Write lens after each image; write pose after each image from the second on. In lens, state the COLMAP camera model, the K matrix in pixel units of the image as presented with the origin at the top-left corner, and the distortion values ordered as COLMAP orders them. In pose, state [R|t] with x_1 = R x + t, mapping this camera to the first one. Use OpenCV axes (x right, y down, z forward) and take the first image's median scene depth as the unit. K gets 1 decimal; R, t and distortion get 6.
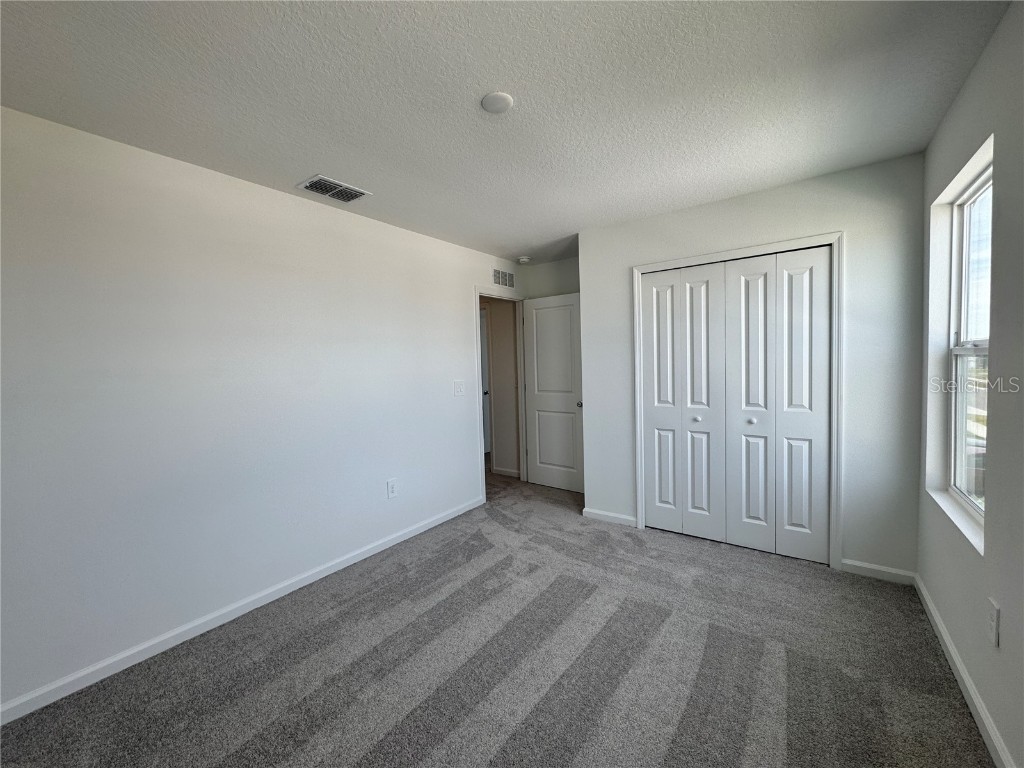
lens RADIAL K [[410.0, 0, 507.9], [0, 410.0, 382.0], [0, 0, 1]] dist [-0.003603, 0.000588]
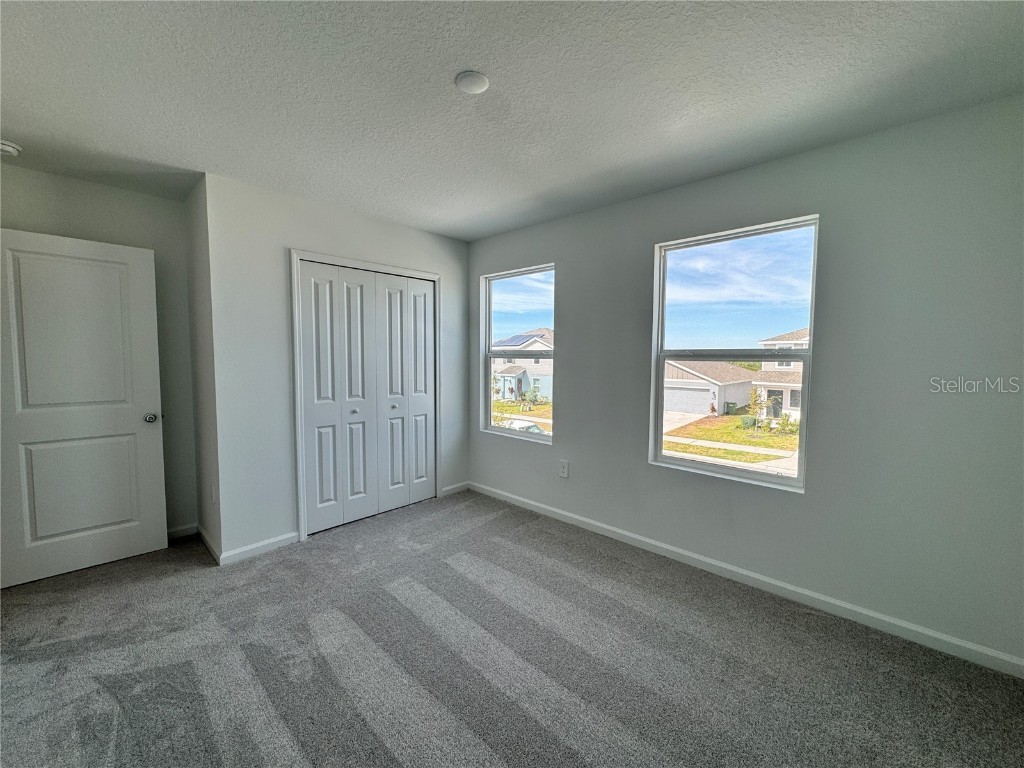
lens RADIAL K [[410.0, 0, 519.5], [0, 410.0, 379.9], [0, 0, 1]] dist [-0.003603, 0.000588]
pose [[0.103541, -0.028652, 0.994212, -0.562682], [0.036162, 0.999033, 0.025024, -0.002500], [-0.993968, 0.033361, 0.104477, 0.456308]]
